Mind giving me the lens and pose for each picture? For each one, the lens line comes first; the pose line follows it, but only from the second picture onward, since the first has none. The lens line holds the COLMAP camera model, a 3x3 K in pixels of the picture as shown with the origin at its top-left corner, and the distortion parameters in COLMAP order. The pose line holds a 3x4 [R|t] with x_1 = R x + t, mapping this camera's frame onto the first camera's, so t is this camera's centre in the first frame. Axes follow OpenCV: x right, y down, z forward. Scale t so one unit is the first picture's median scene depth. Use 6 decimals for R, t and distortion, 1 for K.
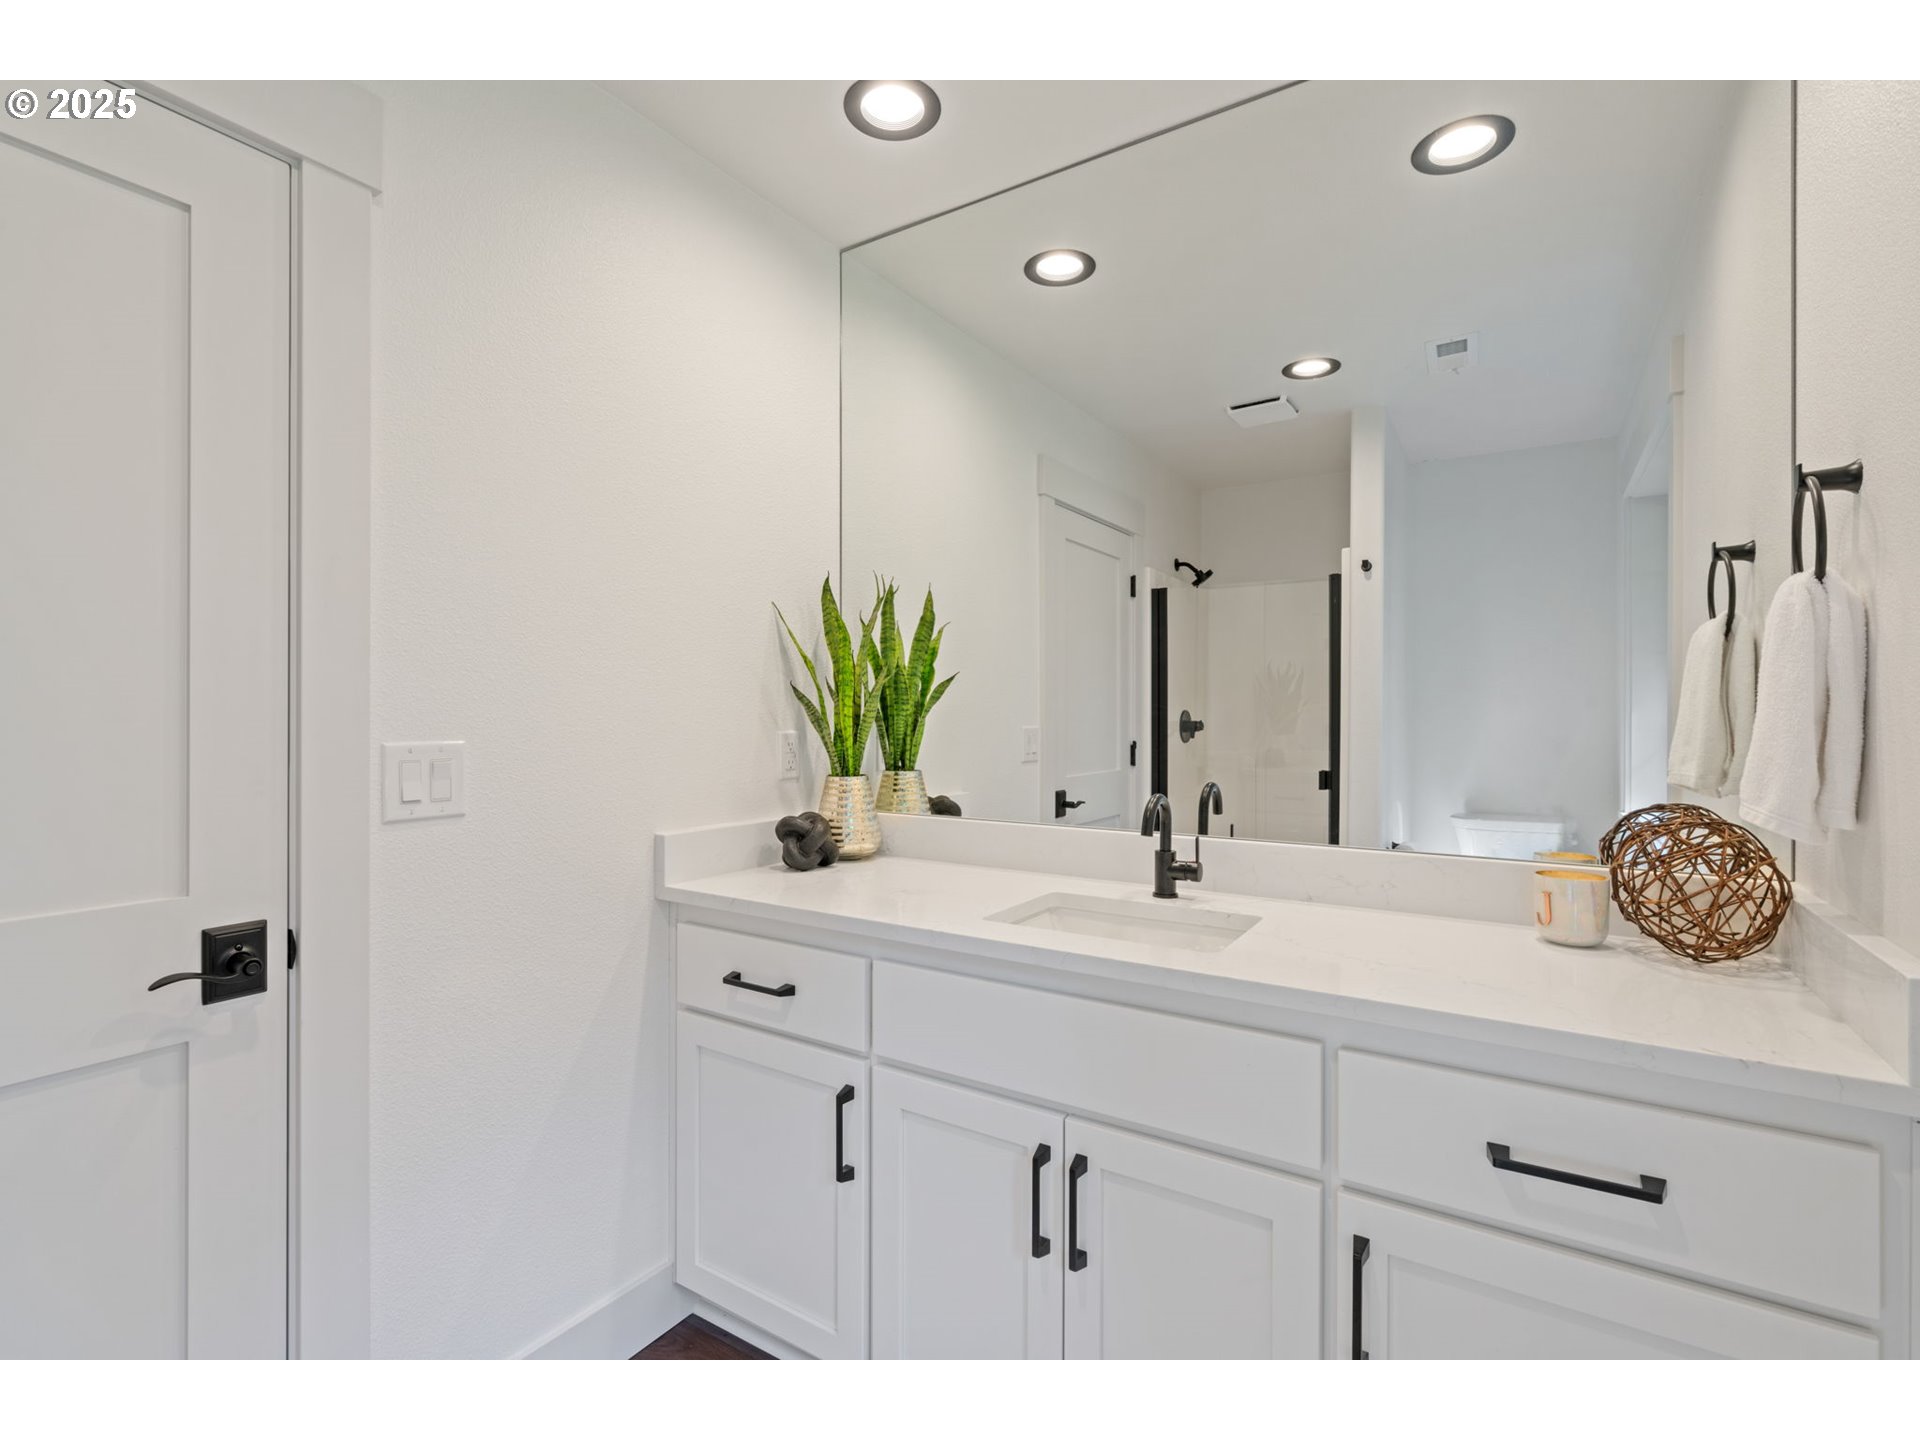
lens RADIAL K [[862.6, 0, 916.3], [0, 862.6, 711.5], [0, 0, 1]] dist [-0.003728, -0.000353]
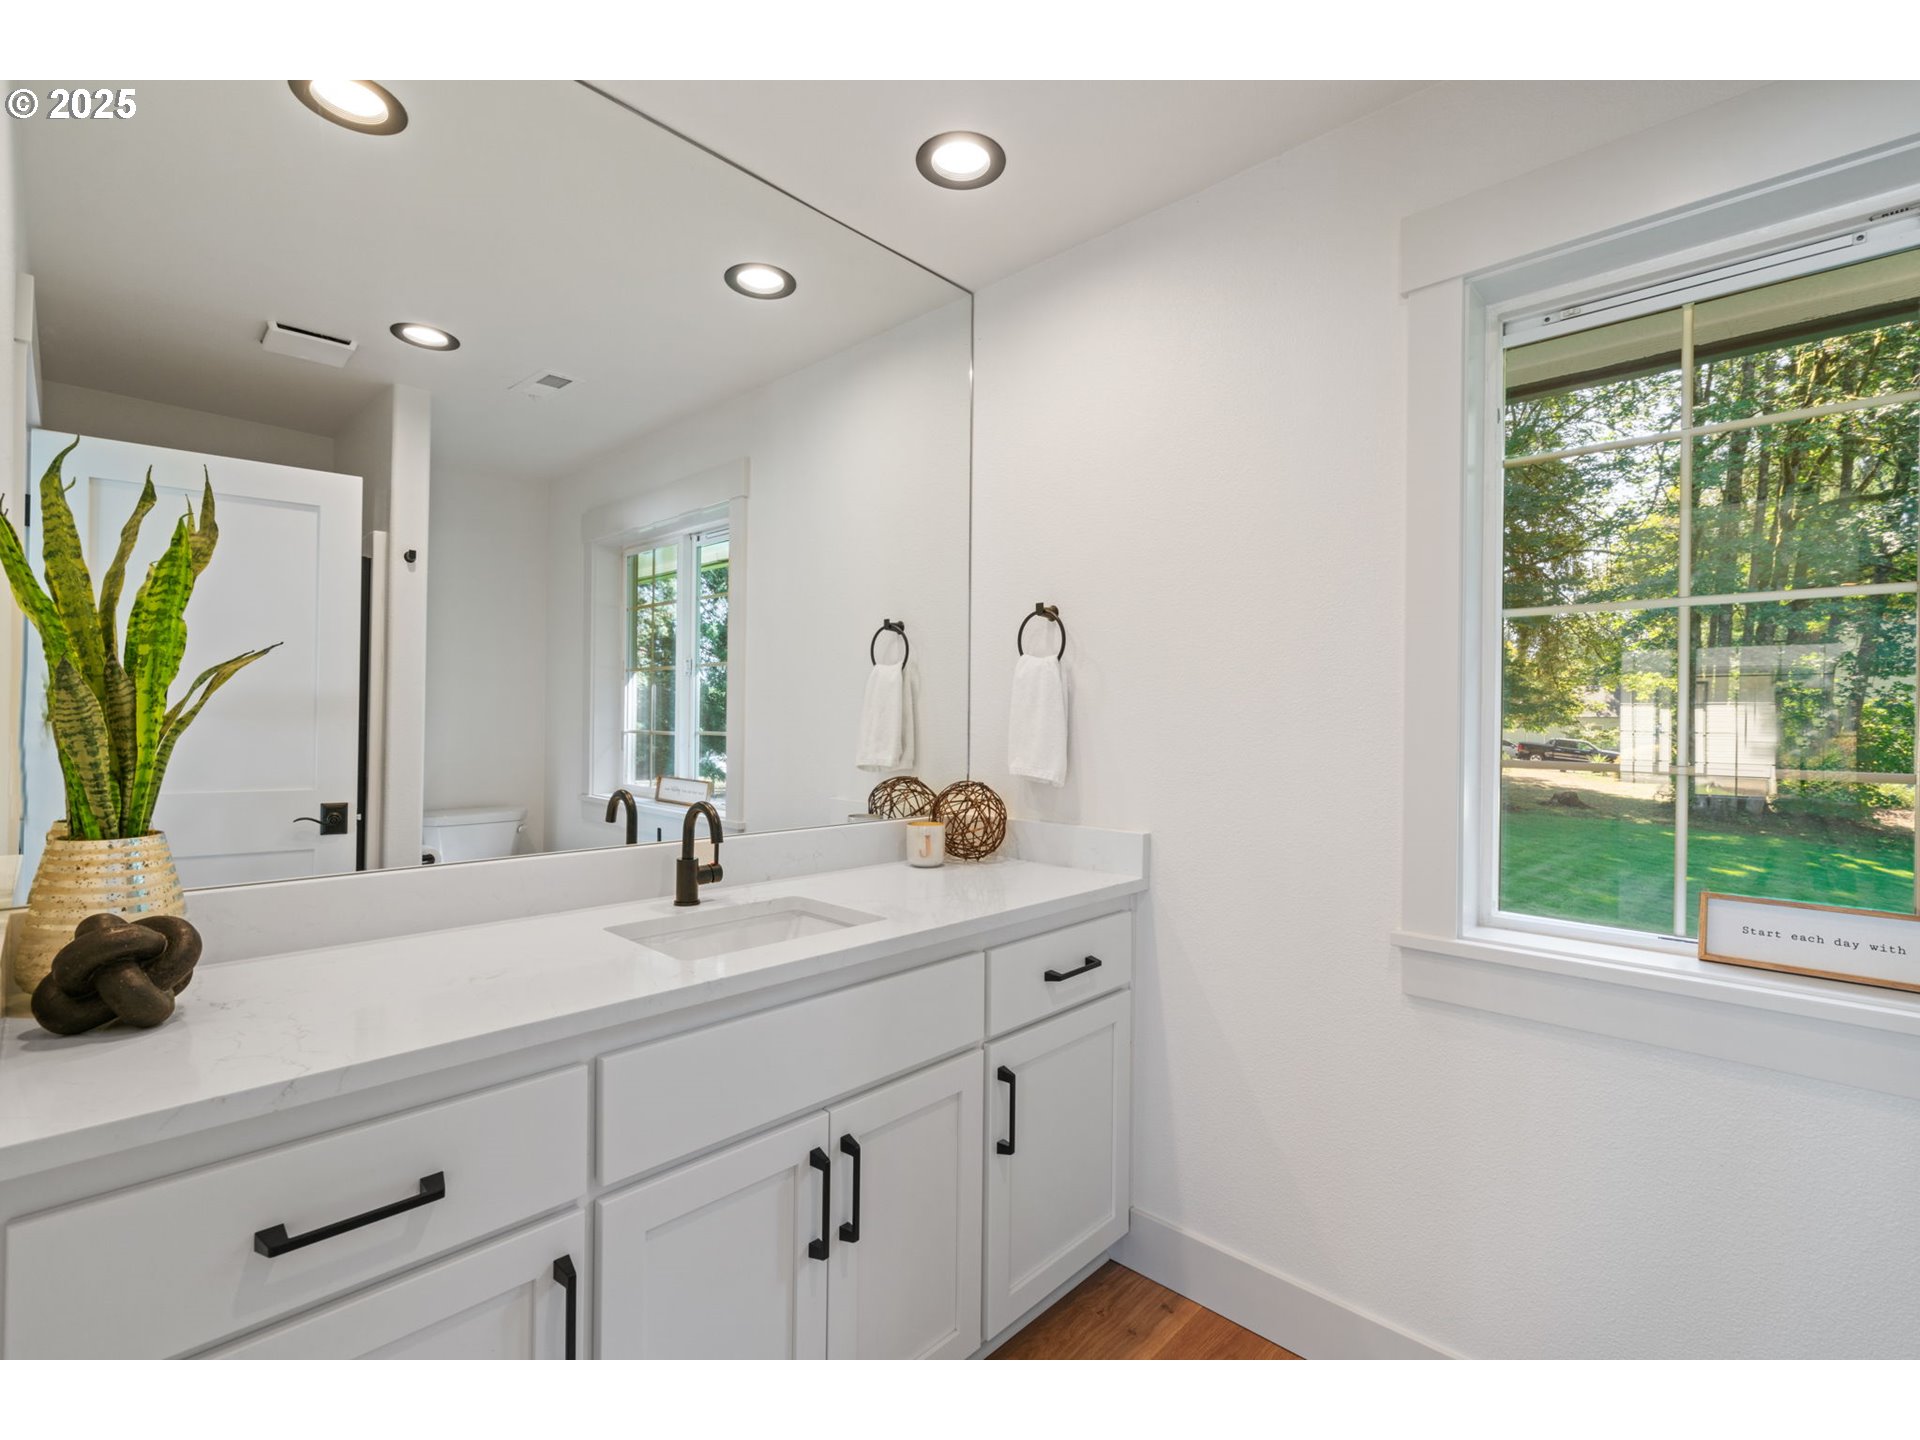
lens RADIAL K [[864.3, 0, 961.9], [0, 864.3, 710.4], [0, 0, 1]] dist [0.001323, 0.000208]
pose [[0.176217, 0.009644, 0.984304, -0.650548], [-0.015331, 0.999858, -0.007051, -0.007258], [-0.984232, -0.013848, 0.176339, 0.517822]]
